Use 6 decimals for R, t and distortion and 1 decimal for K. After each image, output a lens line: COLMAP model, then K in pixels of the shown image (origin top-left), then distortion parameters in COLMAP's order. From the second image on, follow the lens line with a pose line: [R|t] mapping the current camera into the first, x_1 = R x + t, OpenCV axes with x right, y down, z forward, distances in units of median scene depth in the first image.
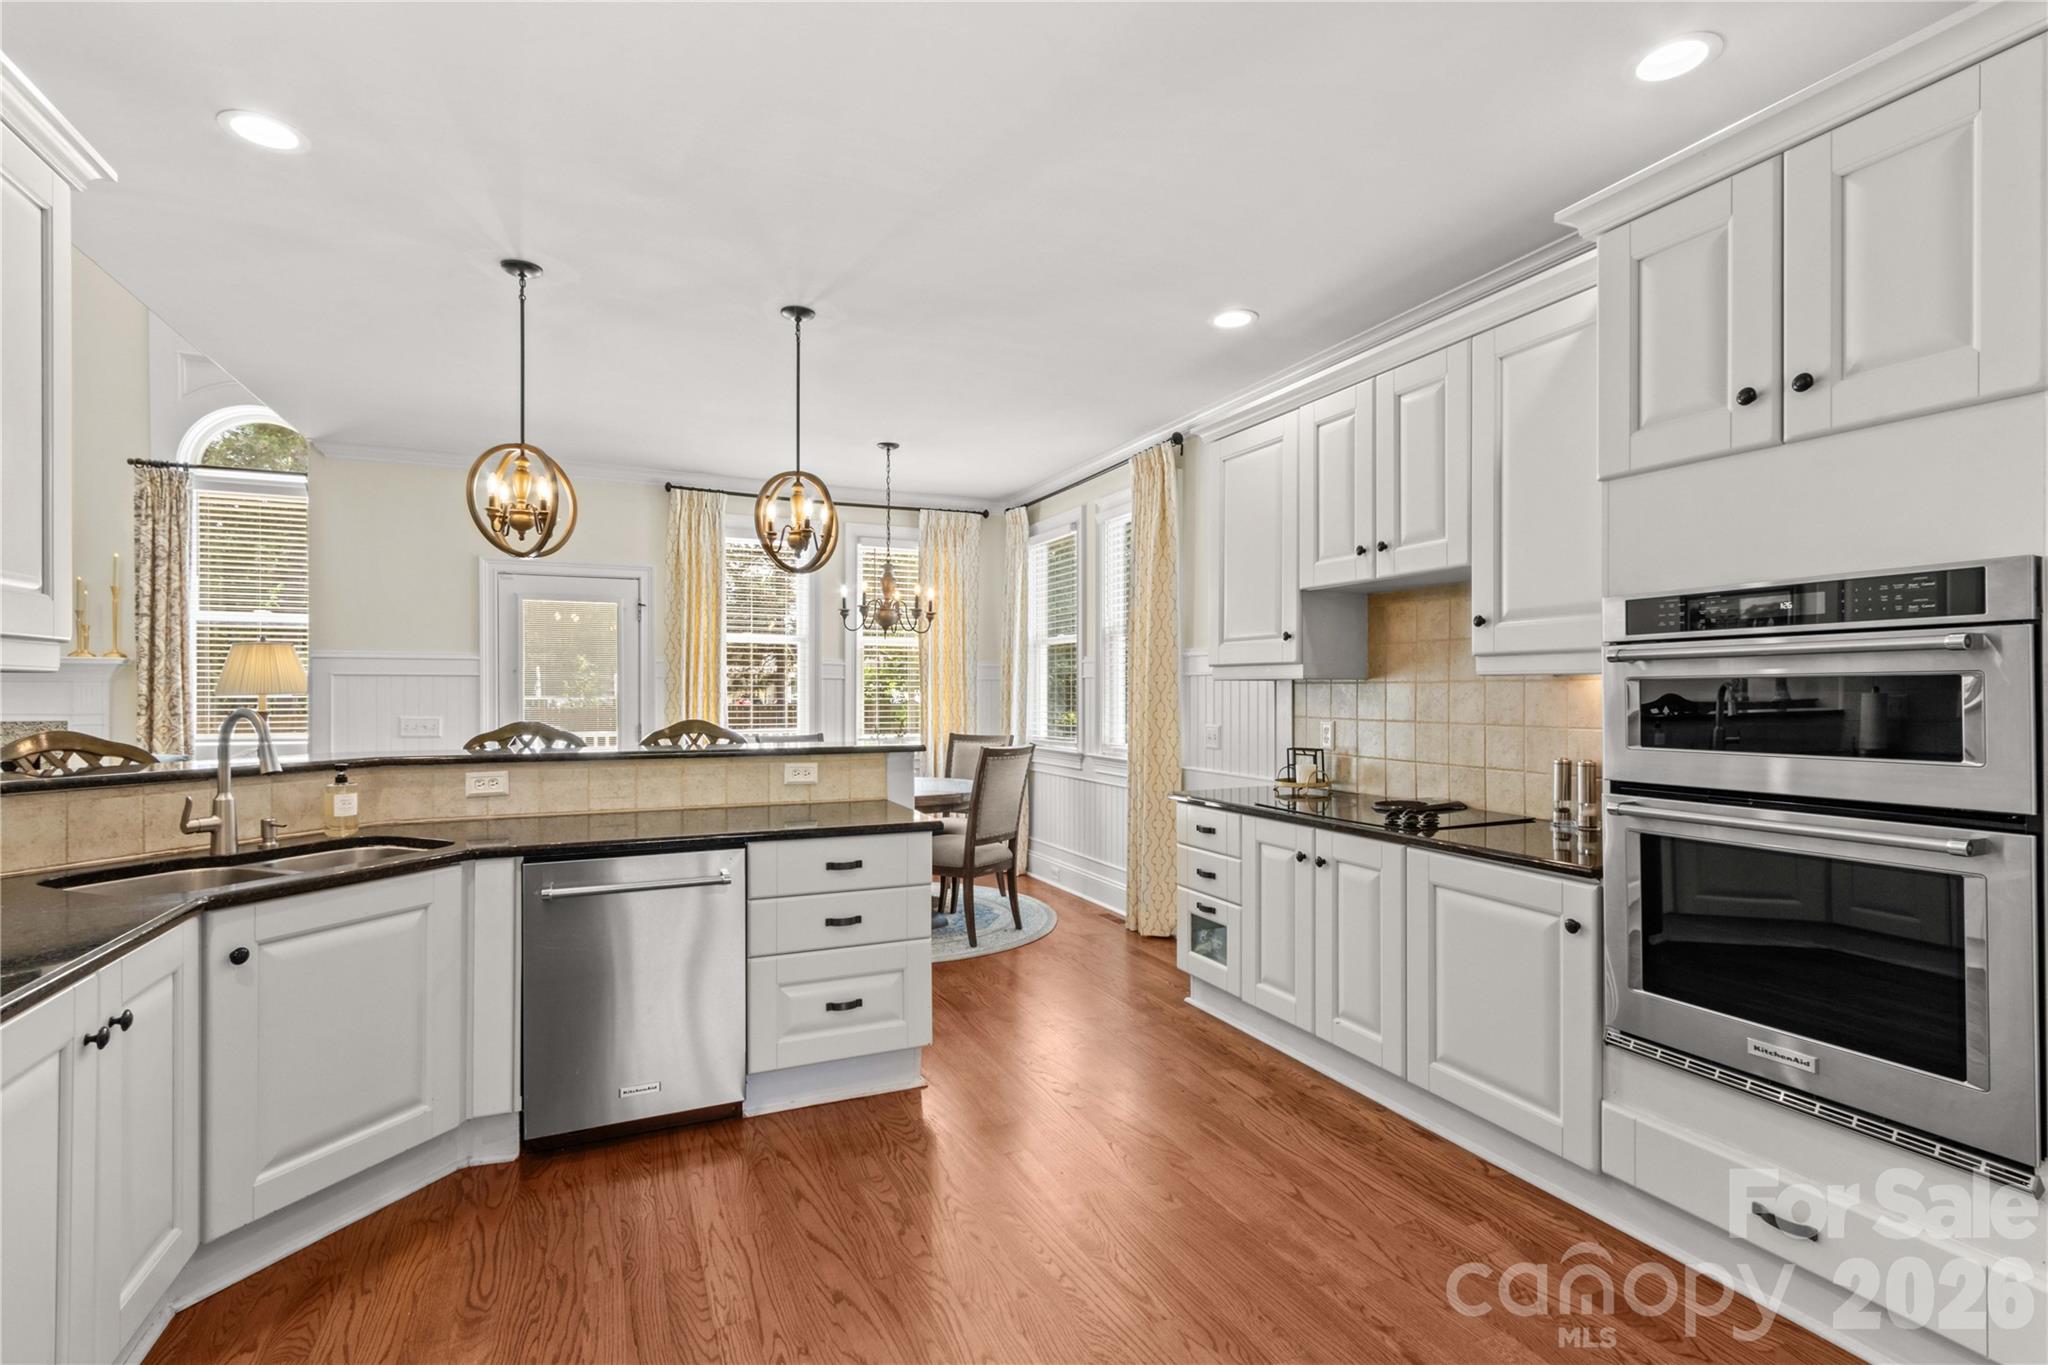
lens RADIAL K [[947.0, 0, 1021.6], [0, 947.0, 695.9], [0, 0, 1]] dist [0.000512, -0.000216]
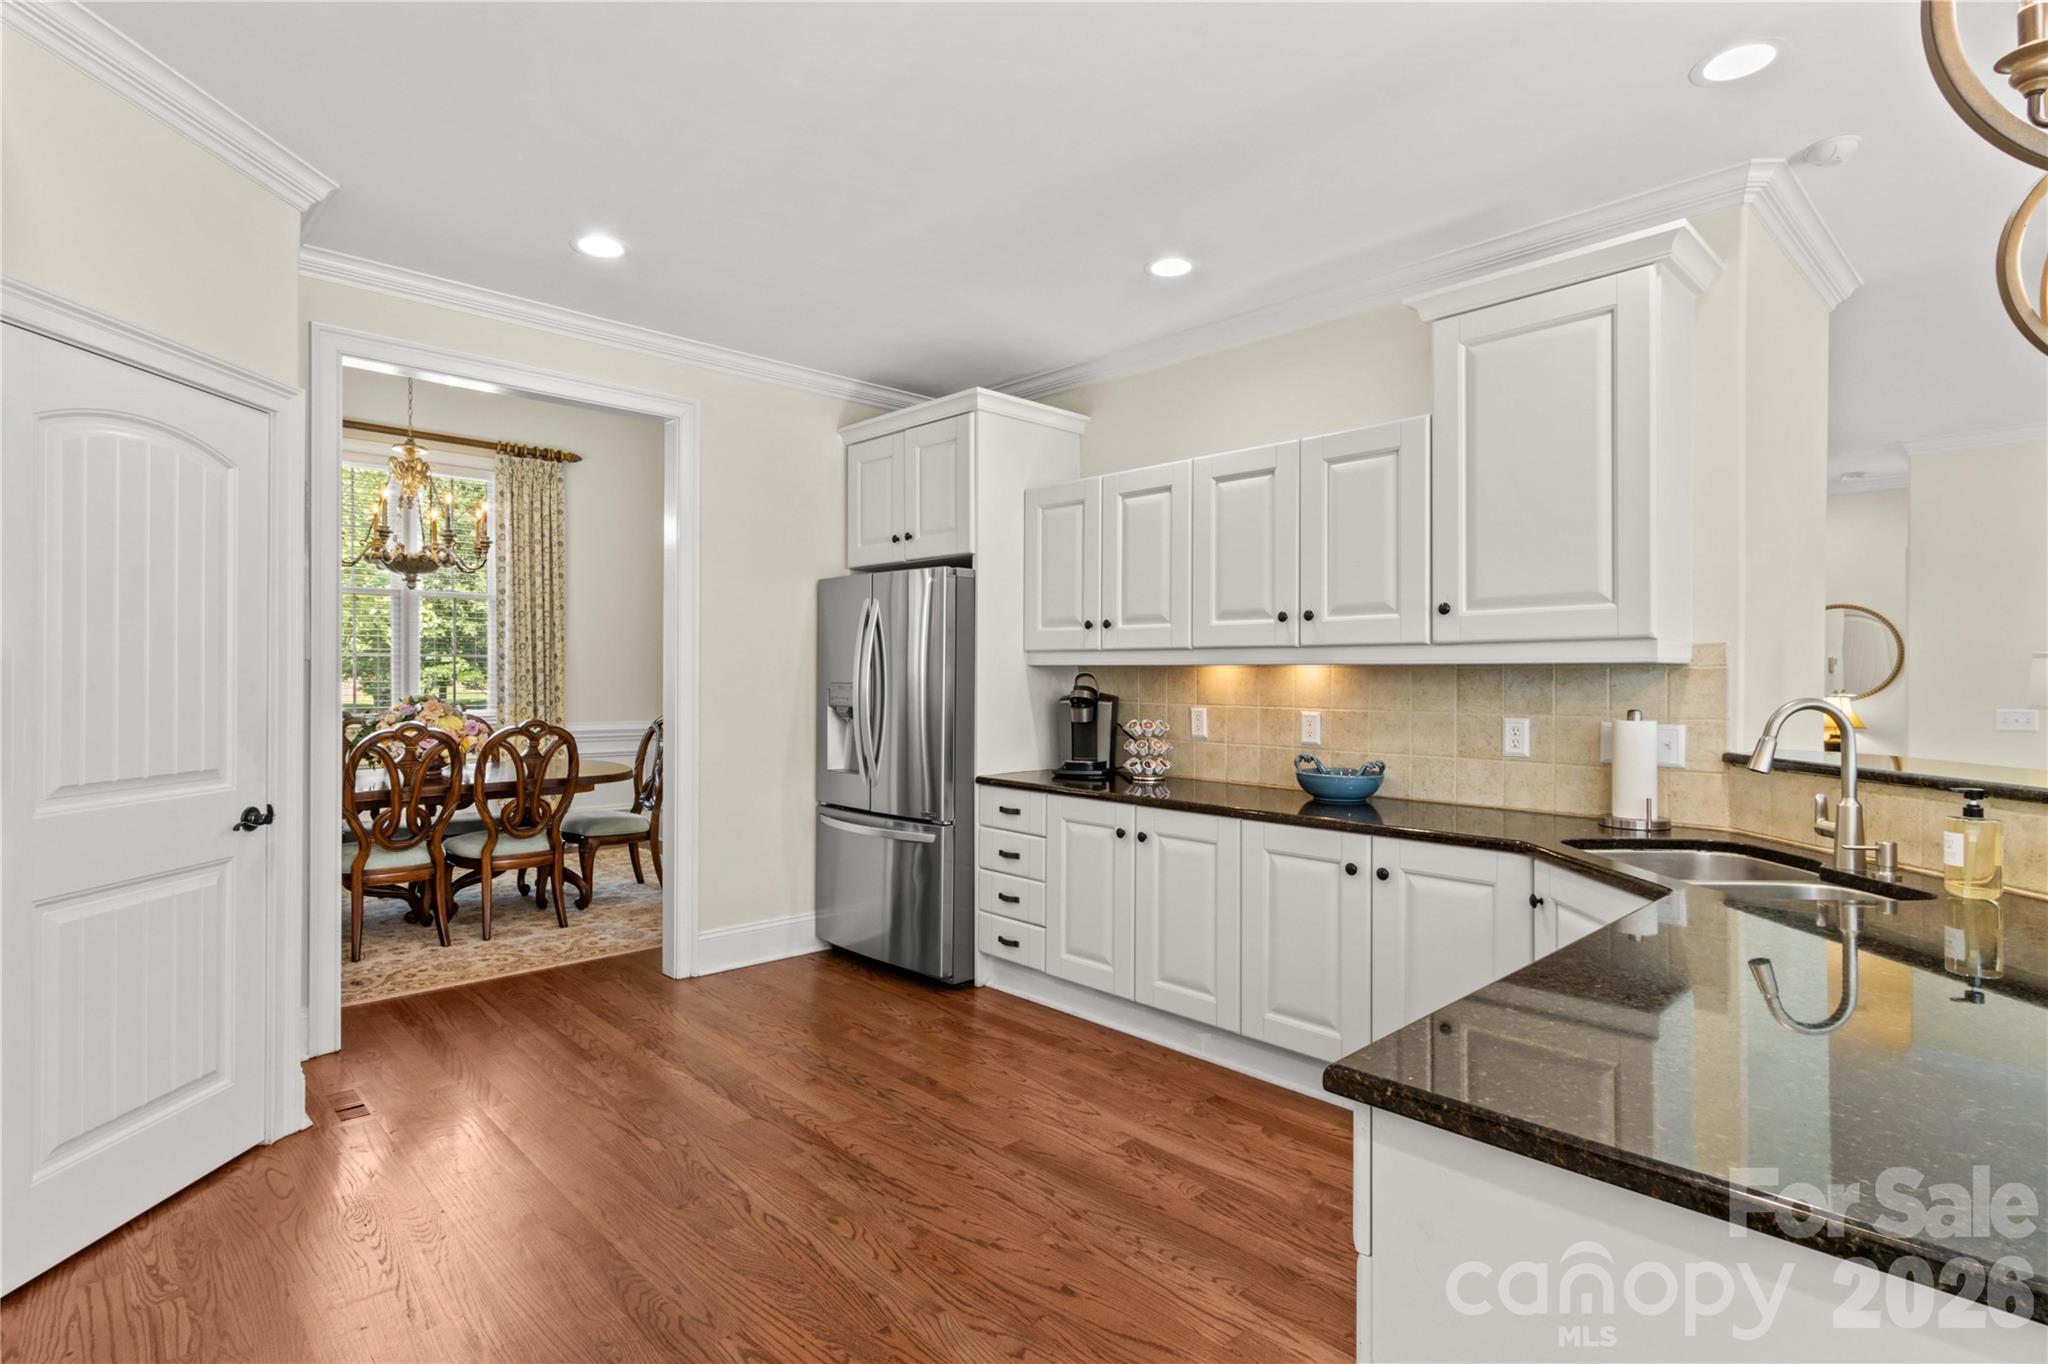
lens RADIAL K [[1001.8, 0, 994.7], [0, 1001.8, 682.4], [0, 0, 1]] dist [0.004362, -0.000014]
pose [[-0.946767, -0.000623, -0.321920, 0.137742], [-0.004396, 0.999930, 0.010995, -0.006633], [0.321891, 0.011825, -0.946703, 1.241849]]
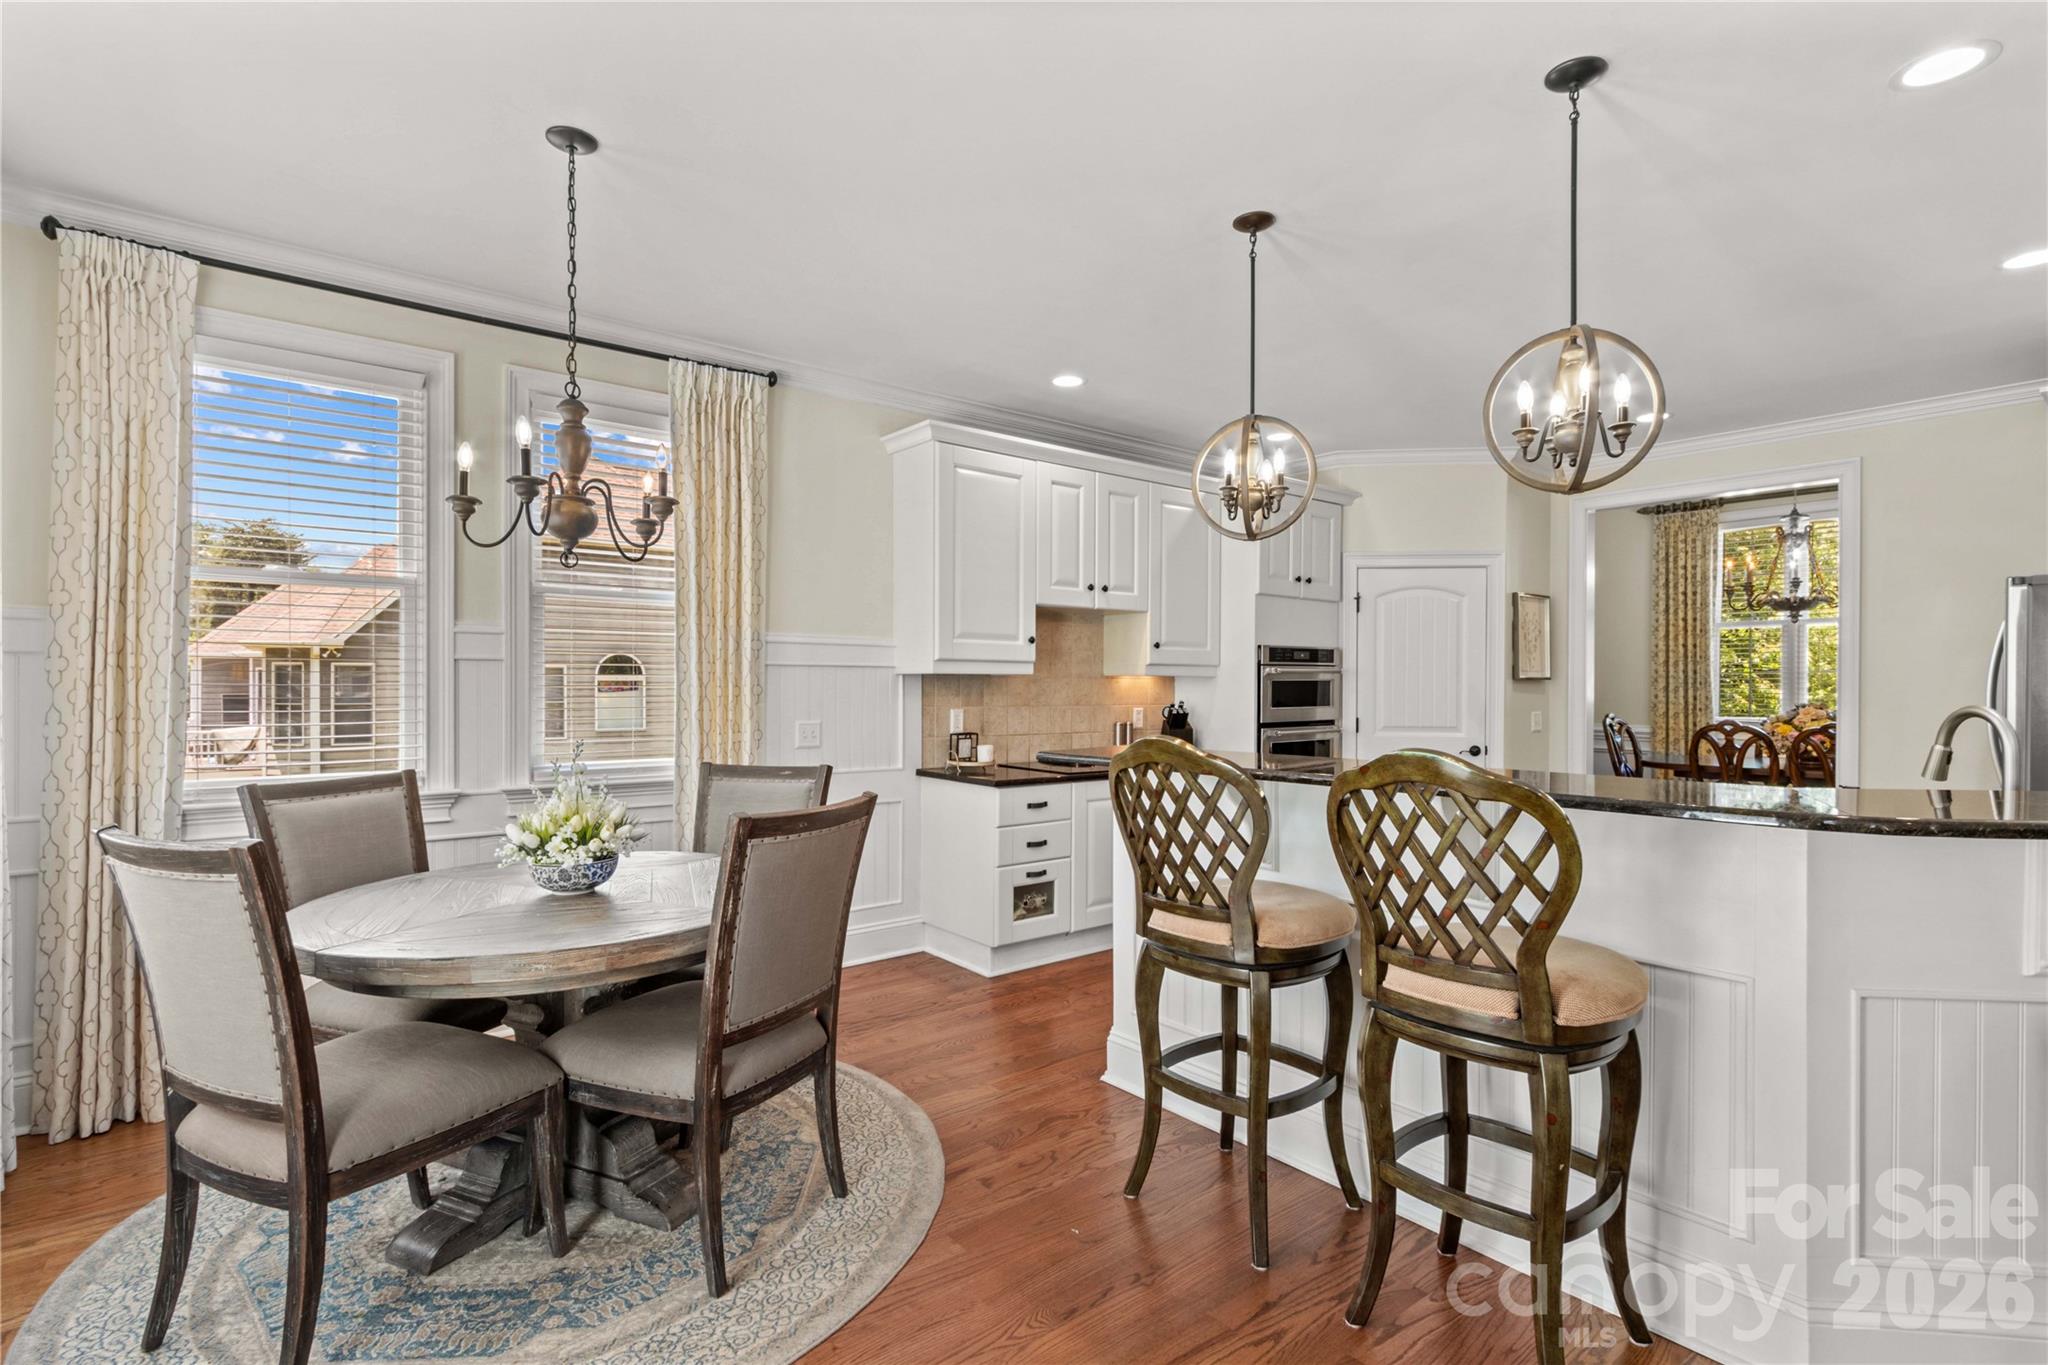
lens RADIAL K [[971.7, 0, 1012.7], [0, 971.7, 689.8], [0, 0, 1]] dist [0.004174, -0.001501]
pose [[-0.247572, -0.004366, 0.968860, -1.087390], [0.001058, 0.999988, 0.004777, -0.004083], [-0.968869, 0.002208, -0.247564, 1.533047]]
